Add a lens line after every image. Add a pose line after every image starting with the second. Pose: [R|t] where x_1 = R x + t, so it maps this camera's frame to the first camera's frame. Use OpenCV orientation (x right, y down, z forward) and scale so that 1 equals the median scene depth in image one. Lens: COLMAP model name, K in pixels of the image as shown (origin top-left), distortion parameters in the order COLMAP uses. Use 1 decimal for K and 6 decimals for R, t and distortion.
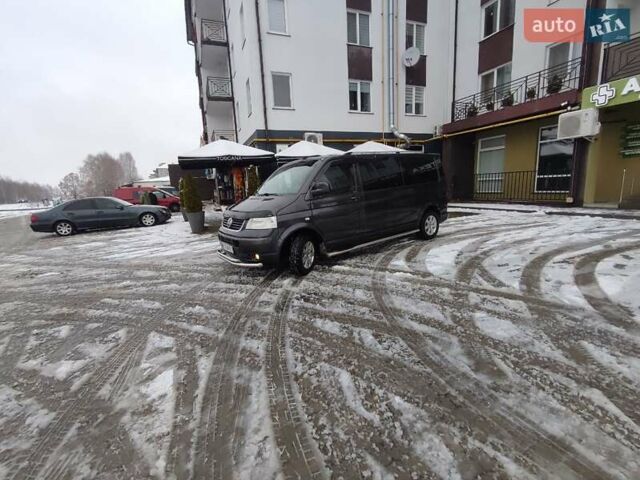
lens RADIAL K [[292.4, 0, 320.0], [0, 292.4, 238.9], [0, 0, 1]] dist [-0.003988, -0.000560]
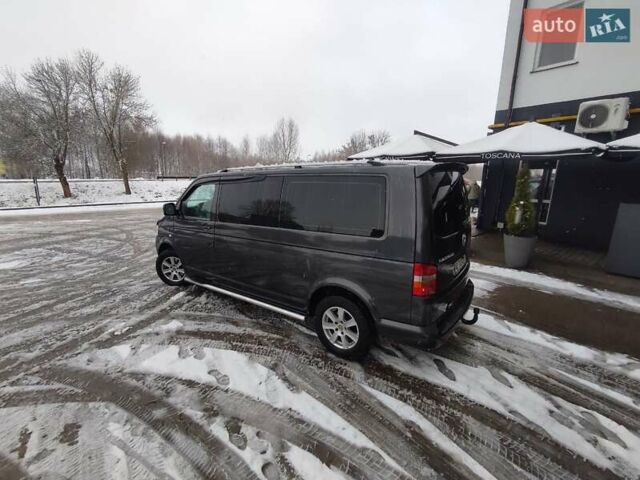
lens RADIAL K [[292.4, 0, 322.6], [0, 292.4, 237.8], [0, 0, 1]] dist [-0.003988, -0.000560]
pose [[0.291858, 0.252040, -0.922656, 0.590253], [-0.203009, 0.959000, 0.197751, -0.206540], [0.934669, 0.129593, 0.331059, 0.637059]]
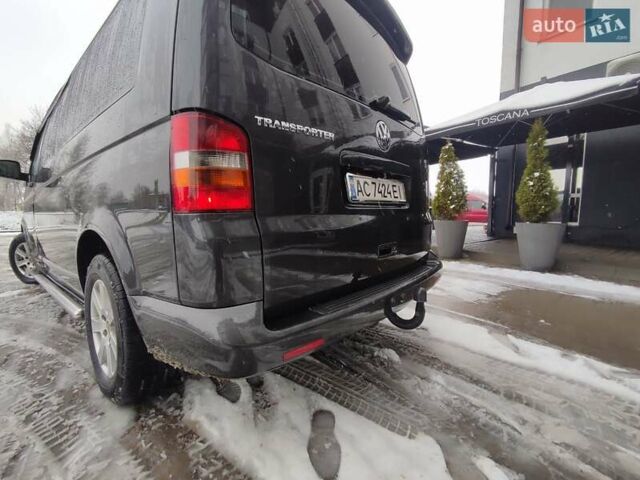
lens RADIAL K [[292.4, 0, 320.7], [0, 292.4, 236.8], [0, 0, 1]] dist [-0.003988, -0.000560]
pose [[0.223275, 0.137135, -0.965061, 0.469401], [-0.192141, 0.976821, 0.094353, -0.121769], [0.955631, 0.164361, 0.244449, 0.852899]]
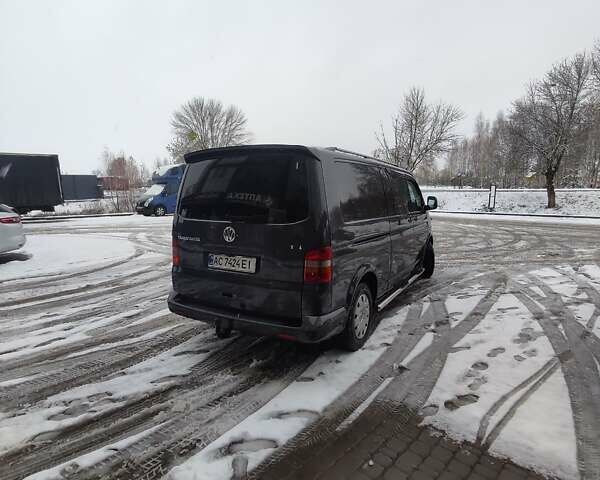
lens RADIAL K [[364.7, 0, 302.5], [0, 364.7, 243.1], [0, 0, 1]] dist [-0.004074, -0.002310]
pose [[-0.909853, 0.121746, -0.396667, 0.393034], [-0.023570, 0.939277, 0.342349, -0.292309], [0.414260, 0.320837, -0.851735, 1.276359]]
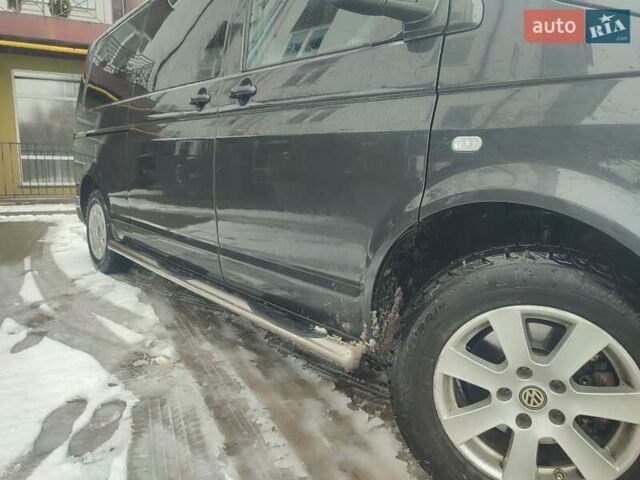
lens RADIAL K [[468.2, 0, 317.2], [0, 468.2, 237.5], [0, 0, 1]] dist [0.036019, -0.024398]
pose [[-0.056373, -0.078668, 0.995306, -0.291473], [0.185250, 0.978757, 0.087852, -0.058684], [-0.981073, 0.189332, -0.040602, 0.777782]]
